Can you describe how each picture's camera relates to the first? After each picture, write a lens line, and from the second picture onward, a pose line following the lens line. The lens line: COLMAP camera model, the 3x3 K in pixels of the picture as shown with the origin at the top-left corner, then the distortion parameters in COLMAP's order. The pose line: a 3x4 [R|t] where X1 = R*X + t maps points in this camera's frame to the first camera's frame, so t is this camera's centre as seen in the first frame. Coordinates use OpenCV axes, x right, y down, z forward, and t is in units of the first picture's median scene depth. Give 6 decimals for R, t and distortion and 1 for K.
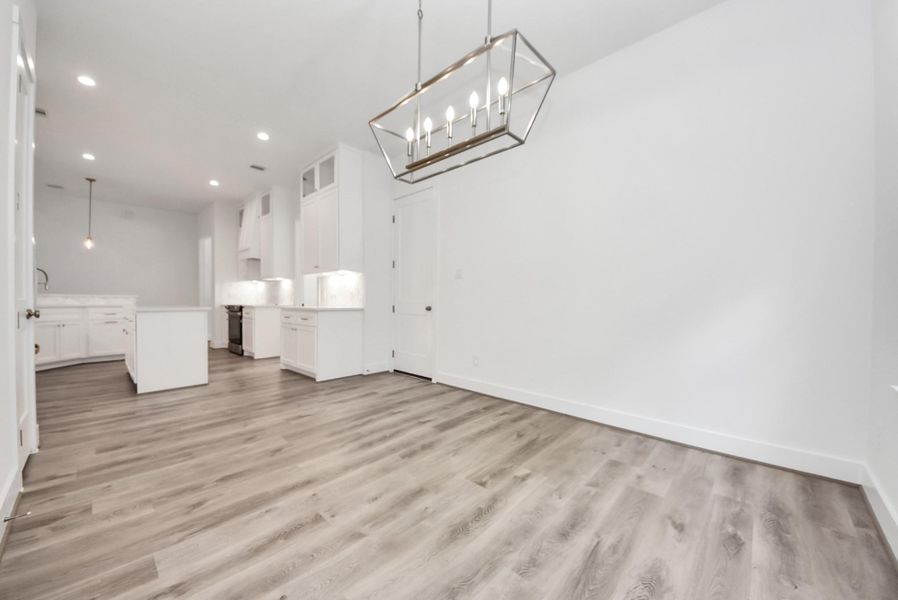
lens RADIAL K [[331.7, 0, 455.7], [0, 331.7, 302.4], [0, 0, 1]] dist [0.040541, -0.024767]
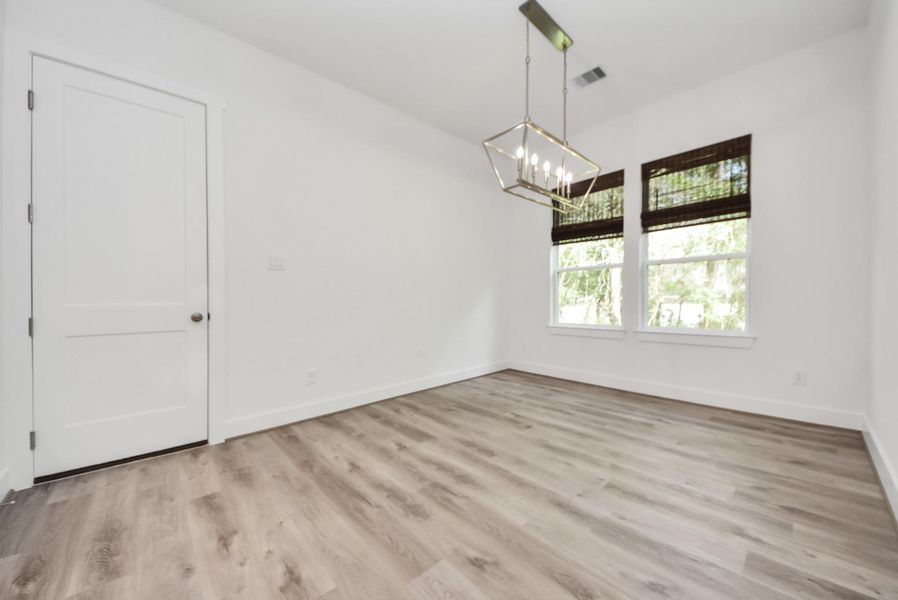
lens RADIAL K [[319.1, 0, 451.9], [0, 319.1, 300.9], [0, 0, 1]] dist [0.038383, -0.024933]
pose [[0.083988, -0.003956, 0.996459, -1.062726], [0.019439, 0.999808, 0.002331, 0.003636], [-0.996277, 0.019174, 0.084048, 0.987051]]
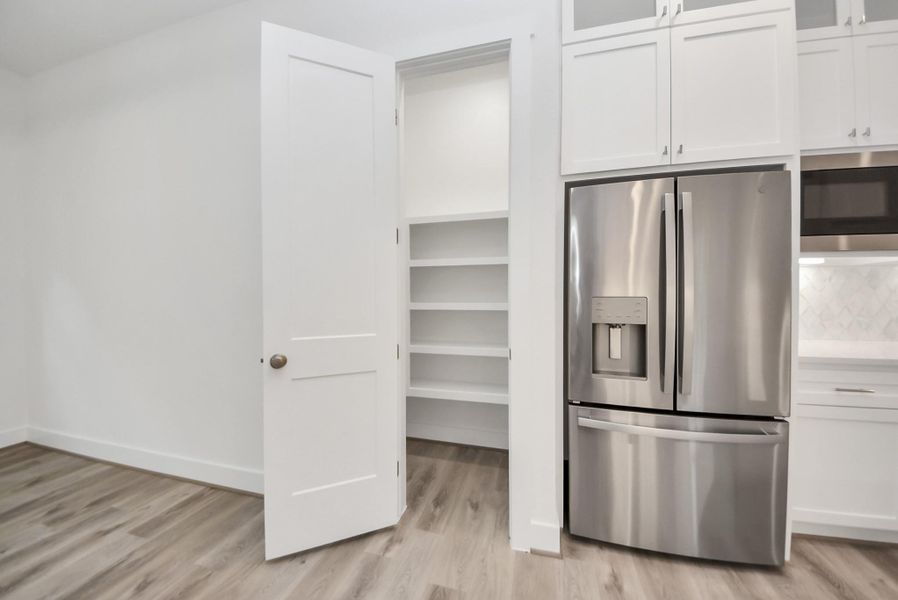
lens RADIAL K [[324.9, 0, 449.0], [0, 324.9, 300.0], [0, 0, 1]] dist [-0.001006, -0.006263]
pose [[-0.888060, 0.001960, -0.459724, -0.789368], [-0.006717, 0.999829, 0.017237, -0.095207], [0.459679, 0.018395, -0.887894, 1.491604]]
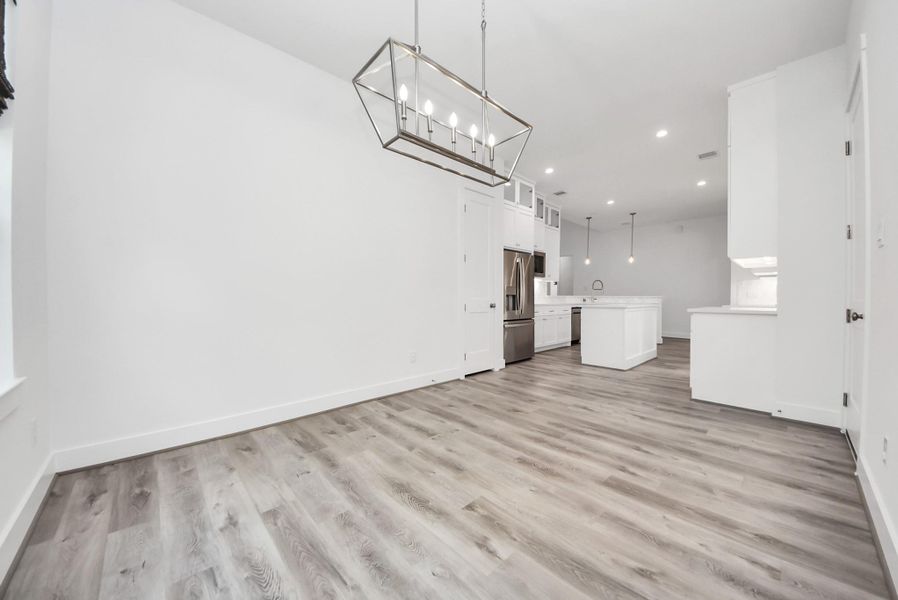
lens RADIAL K [[319.1, 0, 451.9], [0, 319.1, 300.9], [0, 0, 1]] dist [0.038383, -0.024933]
pose [[-0.073909, 0.005150, -0.997252, 0.763603], [-0.009675, 0.999936, 0.005881, -0.004275], [0.997218, 0.010083, -0.073855, 0.831639]]
